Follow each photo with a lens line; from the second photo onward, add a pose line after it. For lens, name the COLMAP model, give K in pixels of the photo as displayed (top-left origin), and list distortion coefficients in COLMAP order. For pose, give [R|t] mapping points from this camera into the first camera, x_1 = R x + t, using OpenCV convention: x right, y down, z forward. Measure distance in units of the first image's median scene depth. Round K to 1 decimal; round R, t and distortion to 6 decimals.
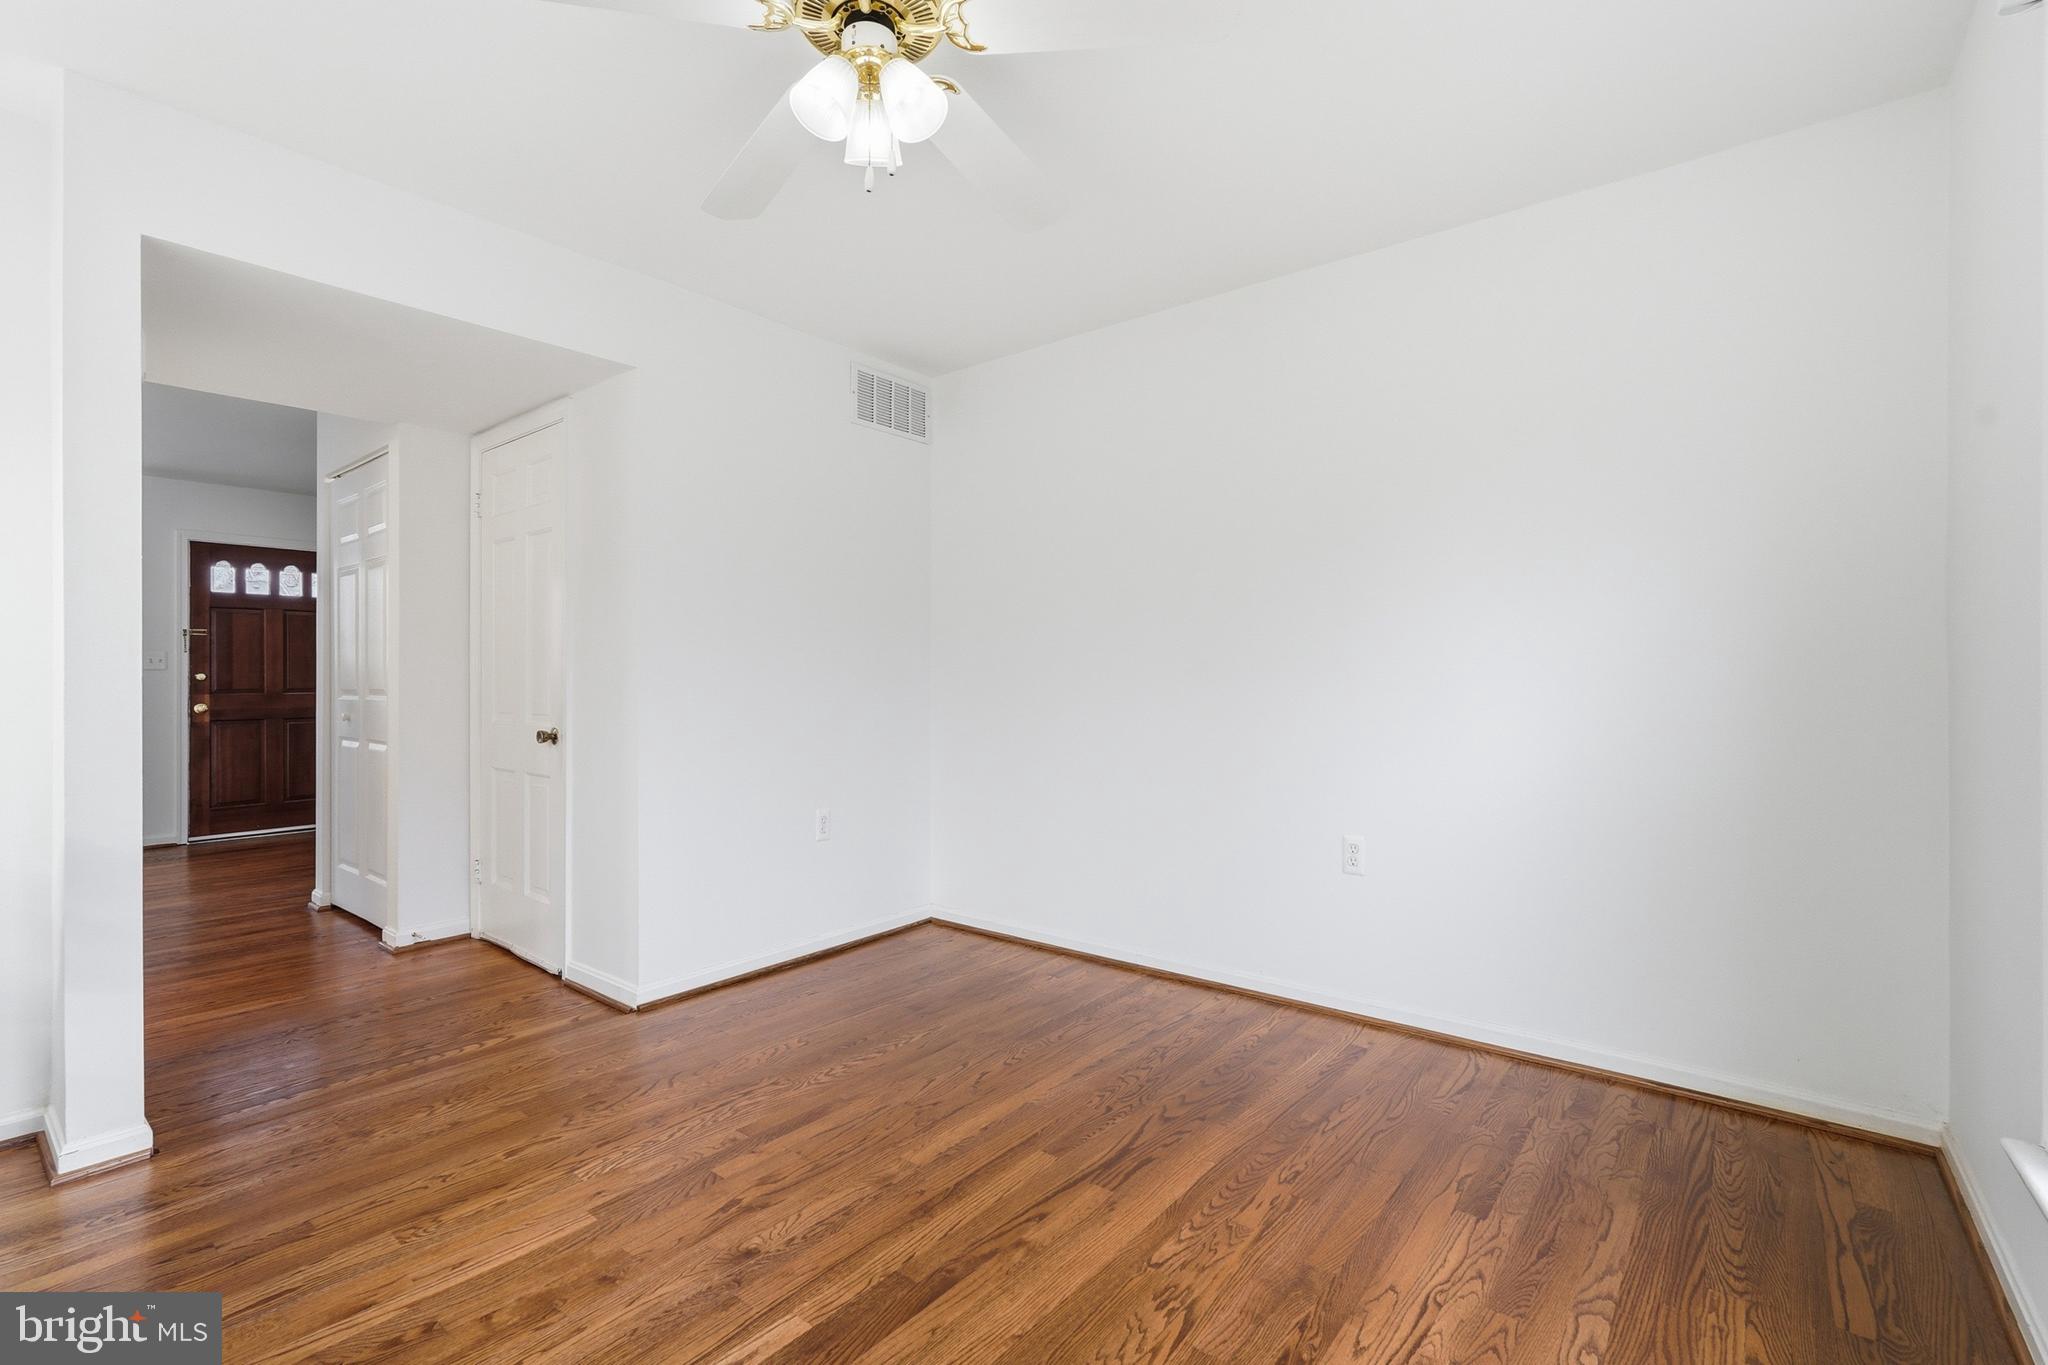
lens RADIAL K [[912.9, 0, 1015.7], [0, 912.9, 687.5], [0, 0, 1]] dist [-0.012719, 0.007686]
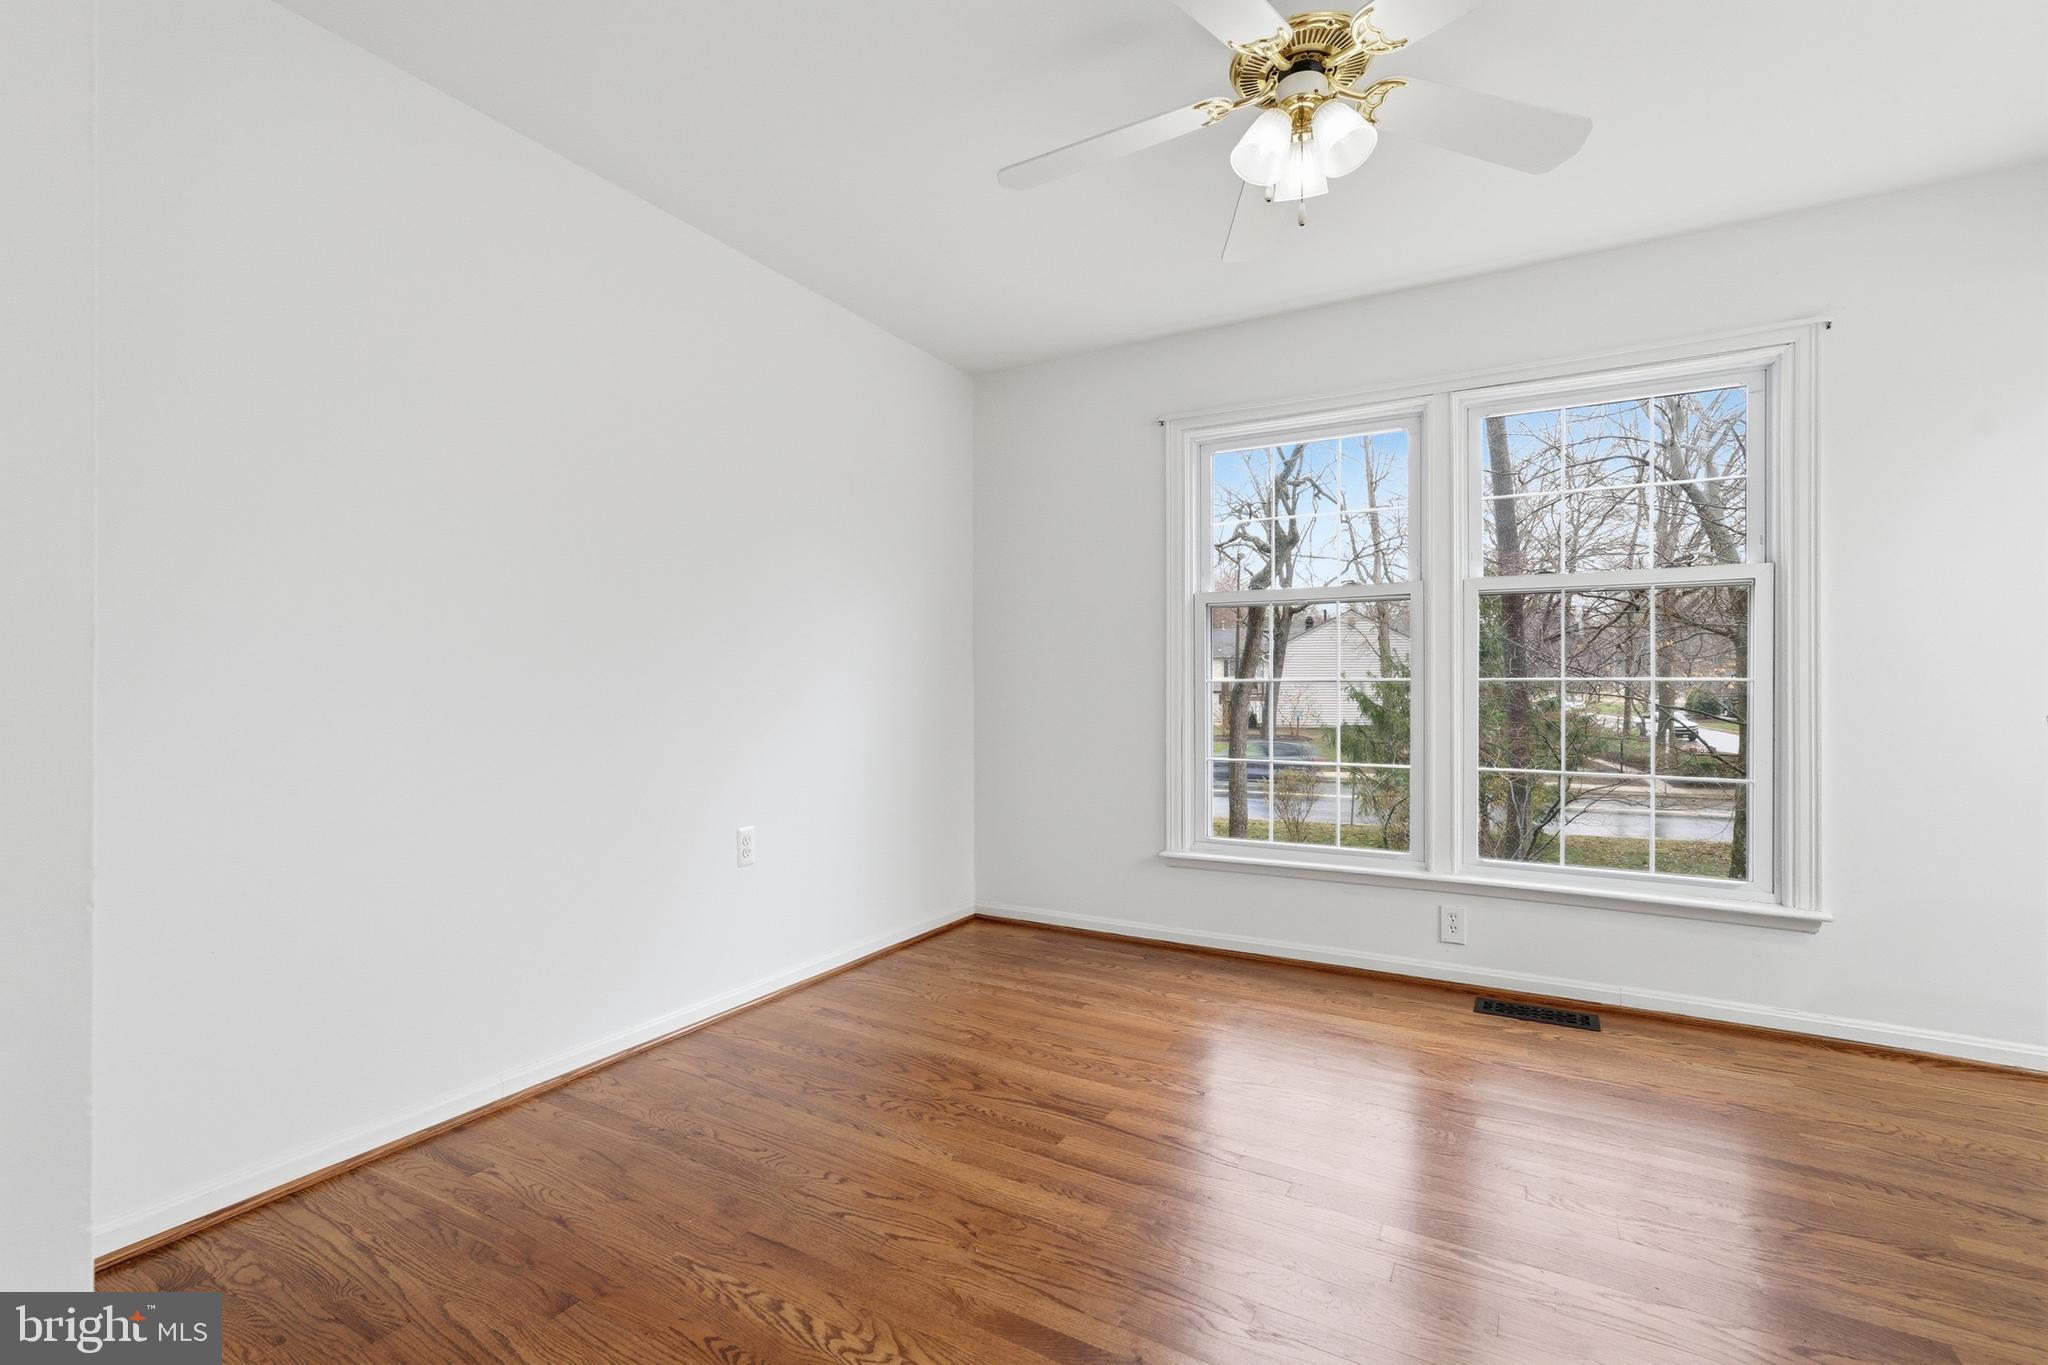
lens RADIAL K [[912.9, 0, 1020.6], [0, 912.9, 683.7], [0, 0, 1]] dist [-0.012719, 0.007686]
pose [[-0.155609, -0.001256, 0.987818, -0.841975], [0.001912, 0.999997, 0.001572, 0.001195], [-0.987817, 0.002133, -0.155606, 1.055368]]
